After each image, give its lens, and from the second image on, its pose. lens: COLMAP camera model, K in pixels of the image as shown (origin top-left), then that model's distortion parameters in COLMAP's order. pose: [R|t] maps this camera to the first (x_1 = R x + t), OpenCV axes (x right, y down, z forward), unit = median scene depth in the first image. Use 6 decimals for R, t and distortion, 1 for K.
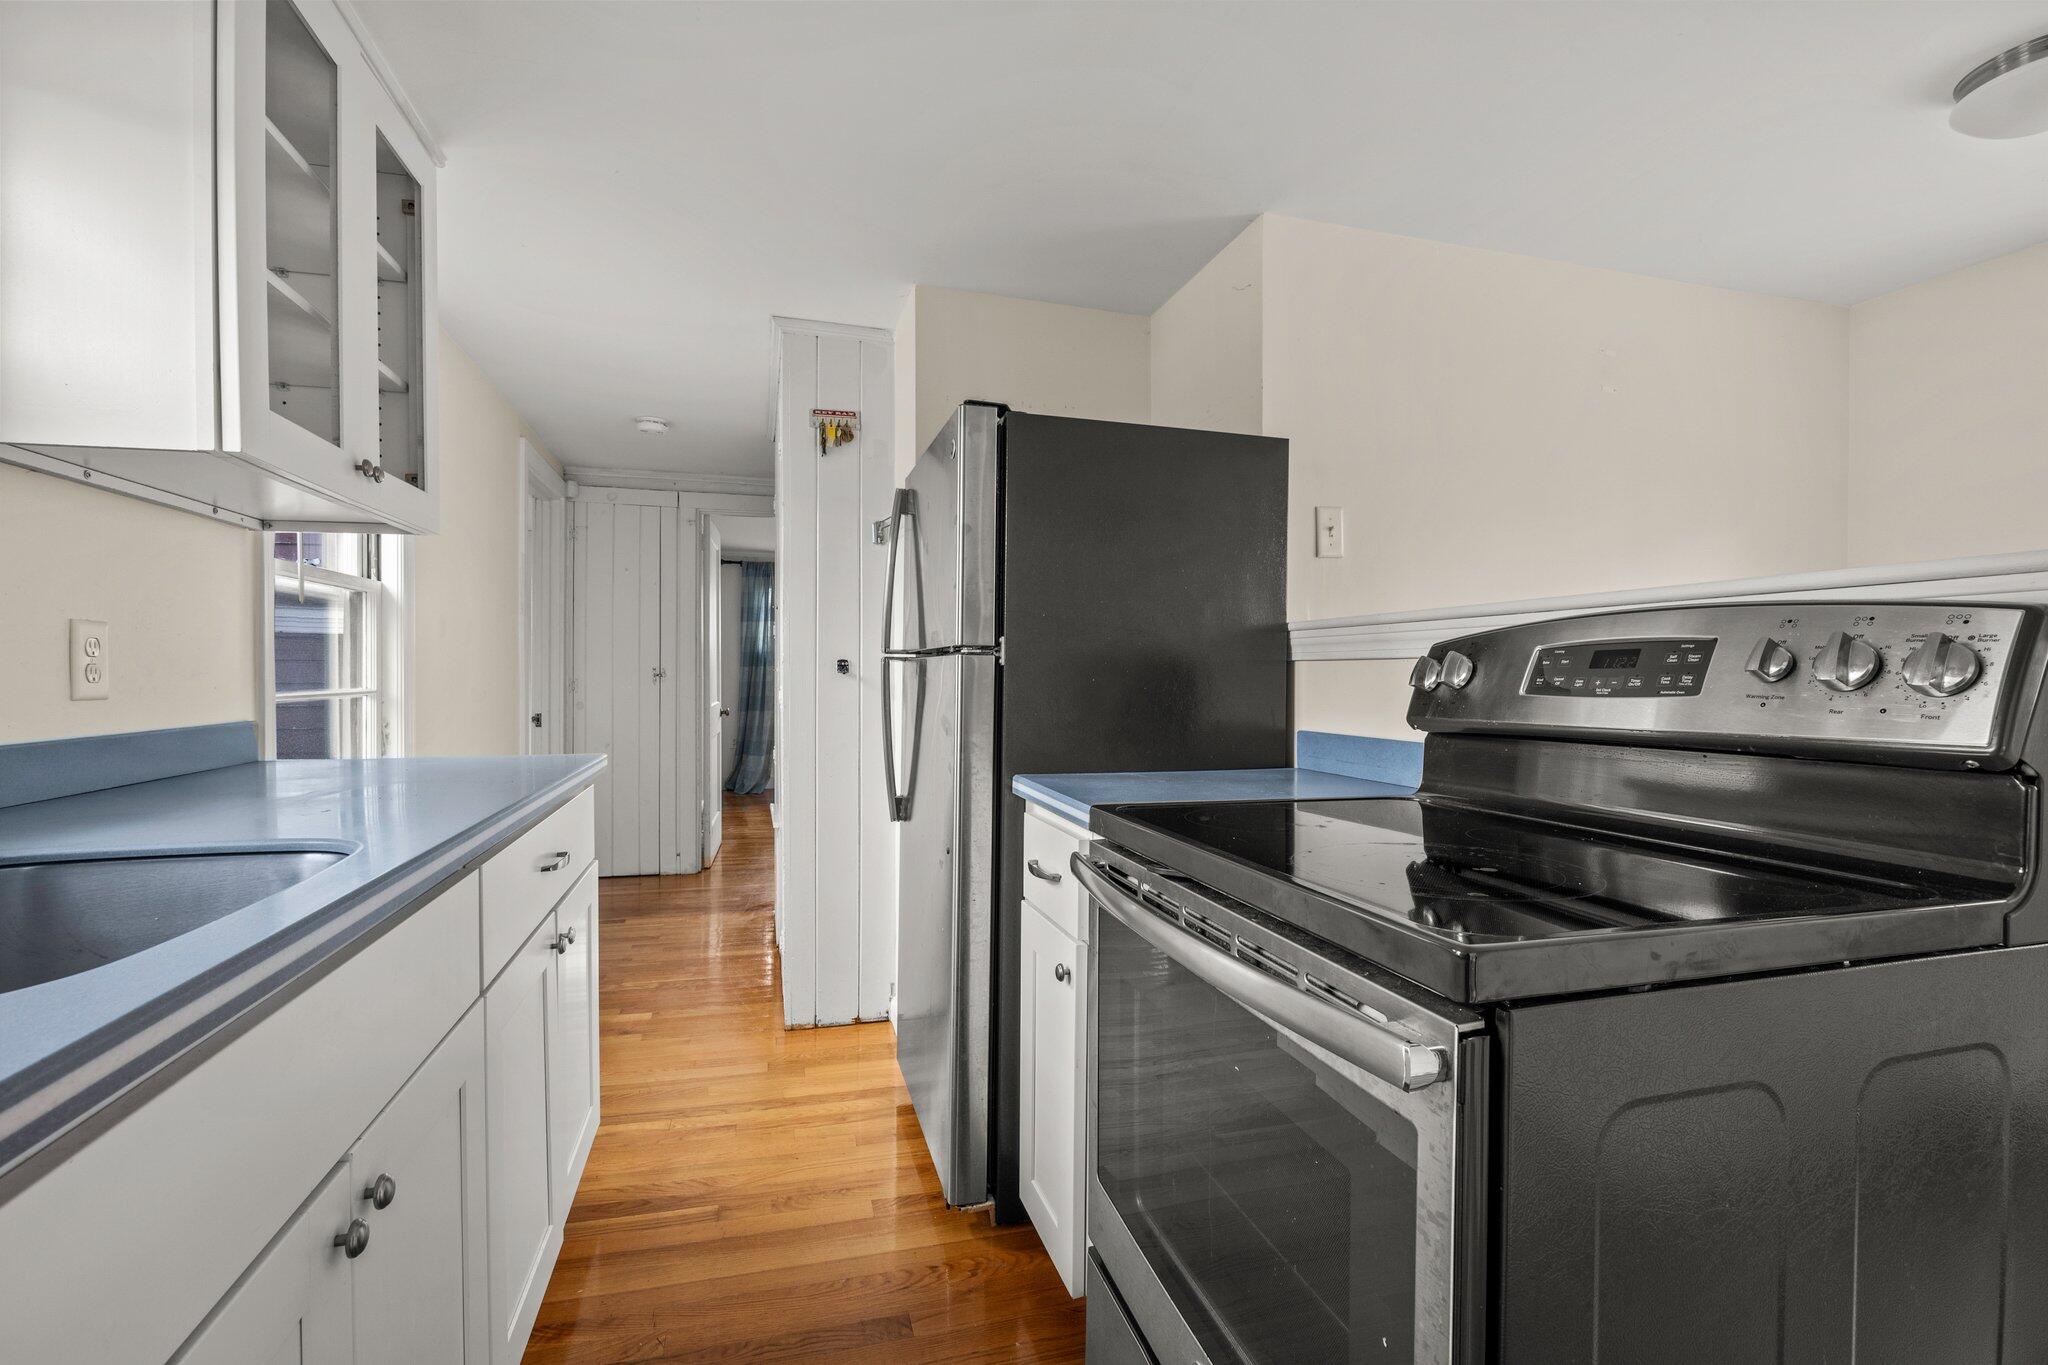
lens RADIAL K [[890.4, 0, 1017.1], [0, 890.4, 679.9], [0, 0, 1]] dist [-0.013823, -0.000236]
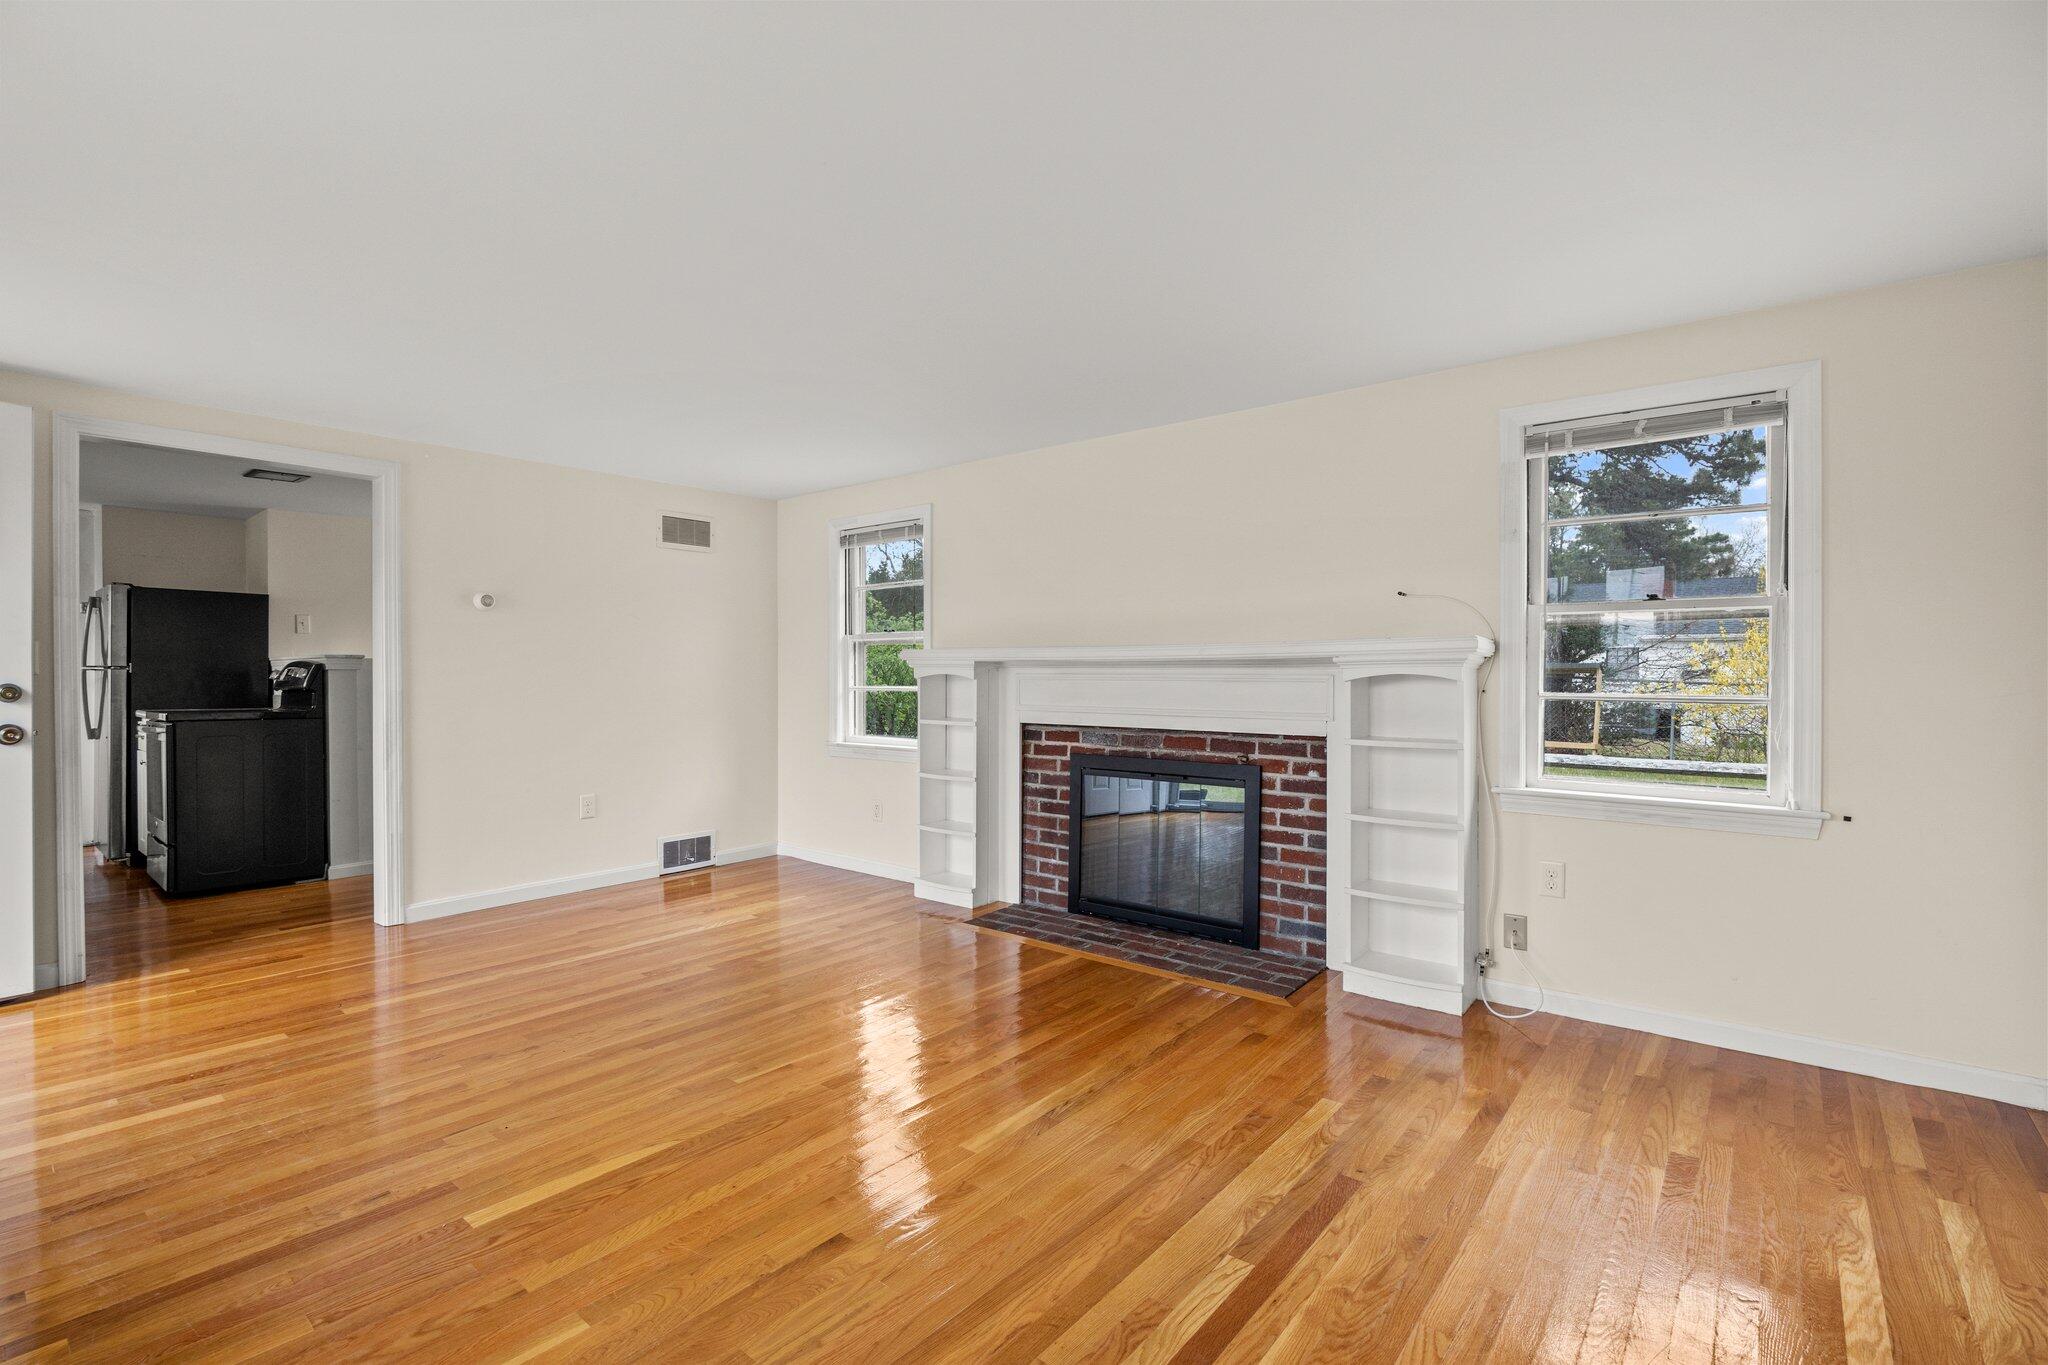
lens RADIAL K [[919.2, 0, 1024.0], [0, 919.2, 682.5], [0, 0, 1]] dist [-0.013673, 0.000111]
pose [[0.826289, -0.005835, 0.563216, 0.586269], [0.006529, 0.999978, 0.000782, 0.026257], [-0.563208, 0.003031, 0.826309, -2.502121]]
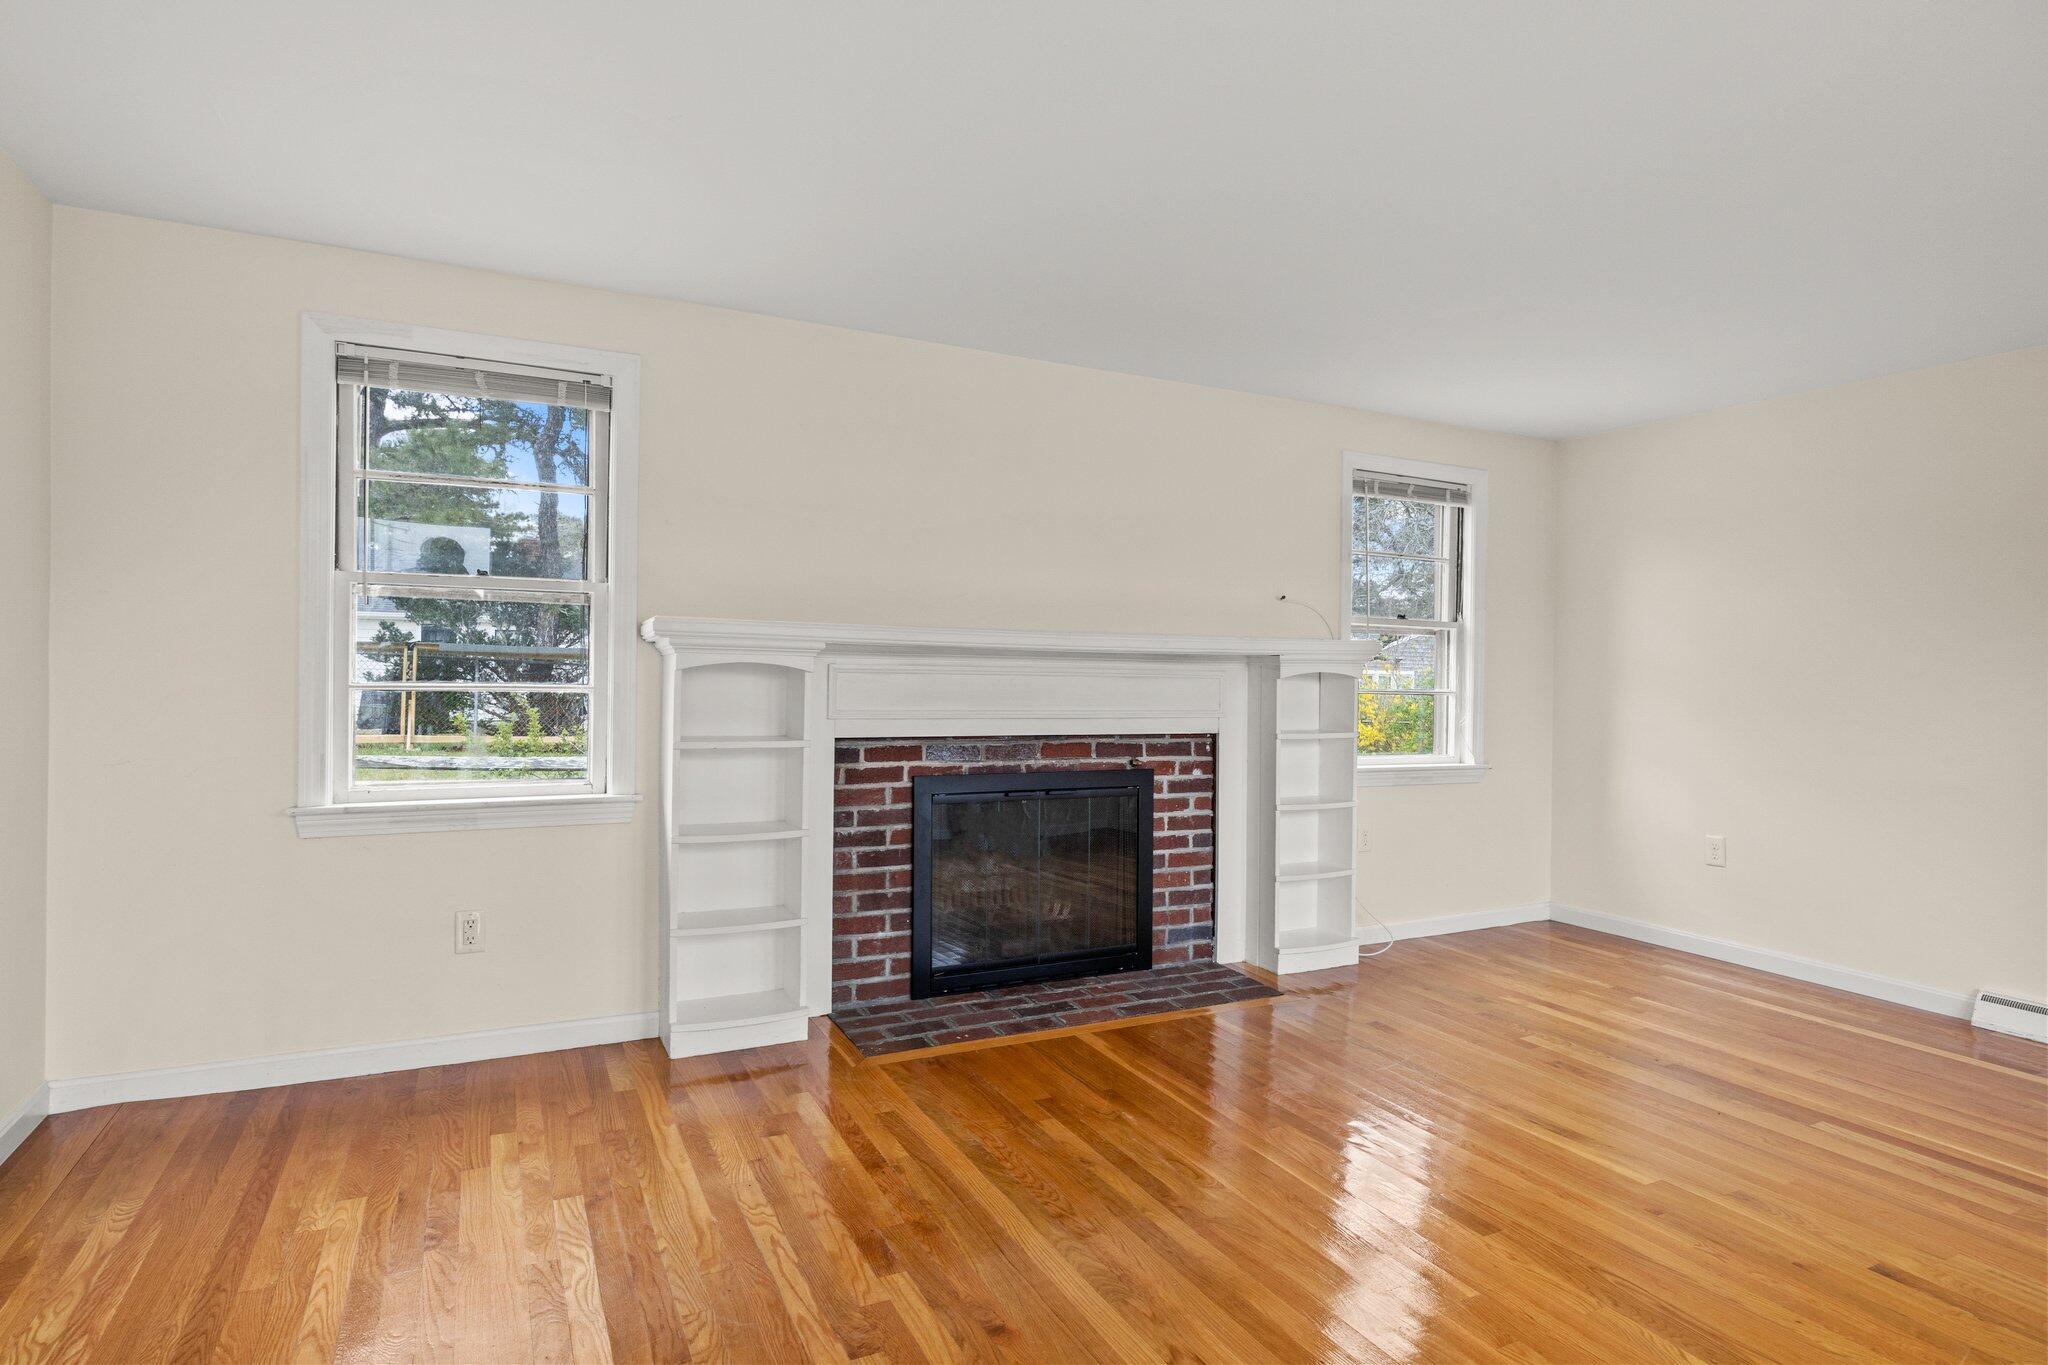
lens RADIAL K [[1090.4, 0, 1016.1], [0, 1090.4, 677.8], [0, 0, 1]] dist [-0.003406, -0.000700]
pose [[-0.173553, -0.013146, 0.984737, 0.119486], [-0.006701, 0.999904, 0.012168, 0.008237], [-0.984802, -0.004487, -0.173625, -0.818538]]
